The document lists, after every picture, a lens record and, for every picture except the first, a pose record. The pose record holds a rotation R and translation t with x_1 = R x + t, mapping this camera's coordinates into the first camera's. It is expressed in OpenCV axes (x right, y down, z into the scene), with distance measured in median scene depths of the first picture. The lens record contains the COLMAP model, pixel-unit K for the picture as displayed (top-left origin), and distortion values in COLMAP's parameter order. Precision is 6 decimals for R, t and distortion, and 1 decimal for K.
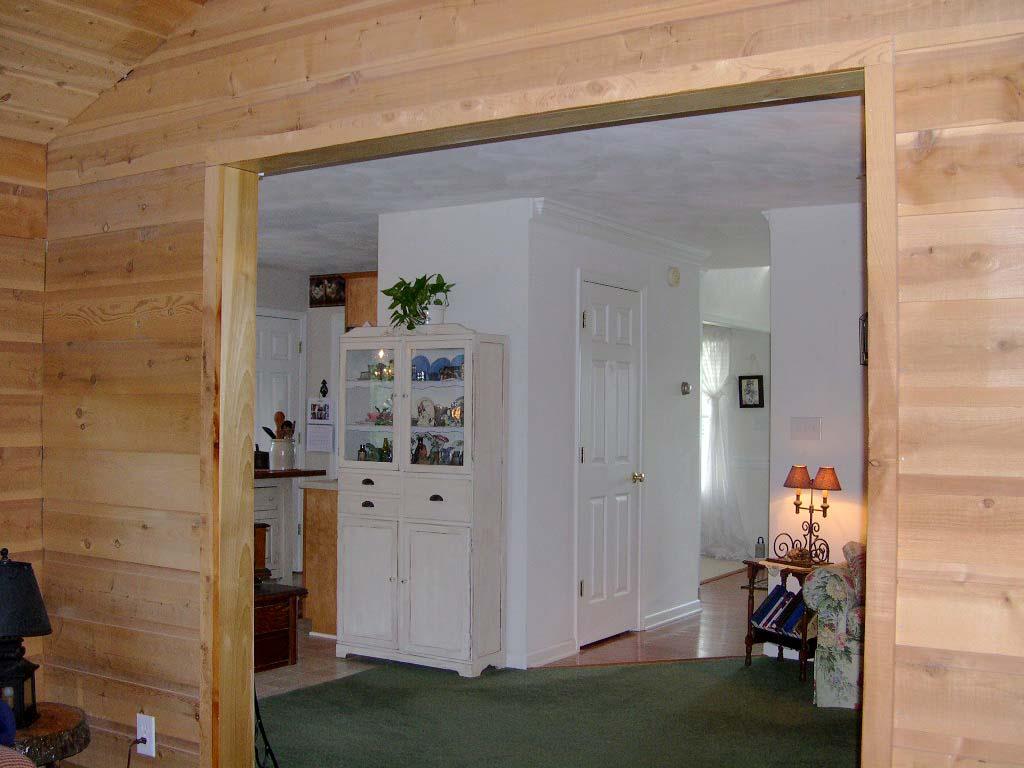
lens RADIAL K [[1166.2, 0, 515.5], [0, 1166.2, 384.7], [0, 0, 1]] dist [-0.206450, 0.239883]
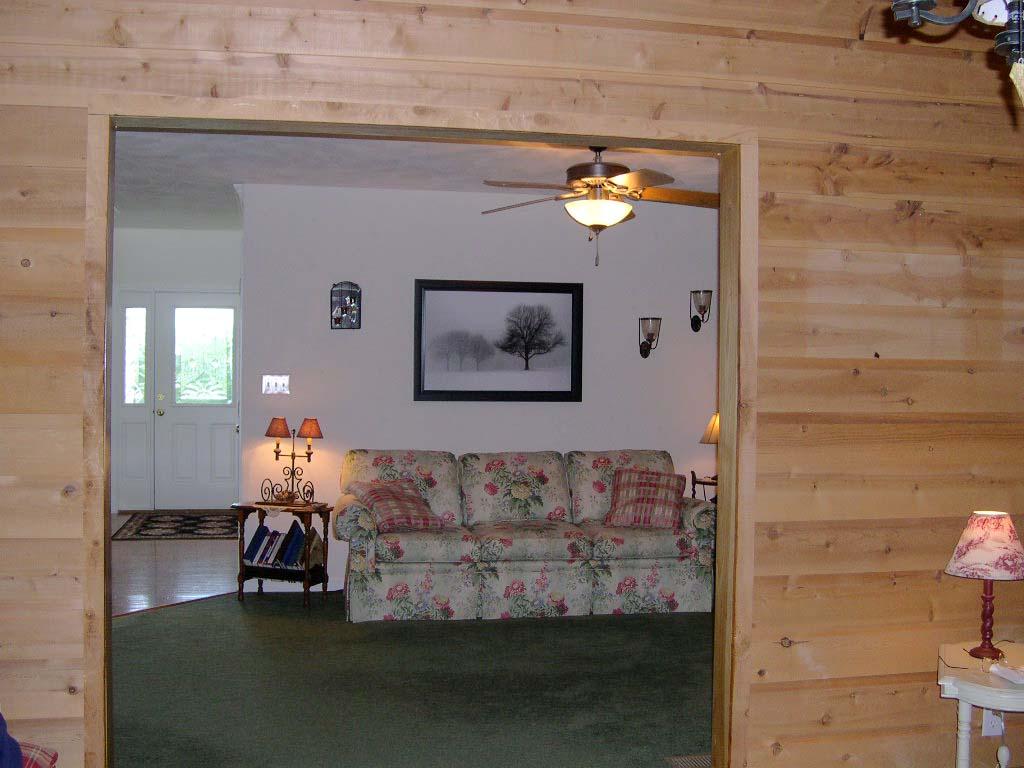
lens RADIAL K [[1166.2, 0, 515.5], [0, 1166.2, 384.7], [0, 0, 1]] dist [-0.206450, 0.239883]
pose [[0.716217, -0.007616, 0.697836, -0.383471], [-0.019576, 0.999328, 0.030997, -0.000655], [-0.697603, -0.035861, 0.715587, 0.039992]]
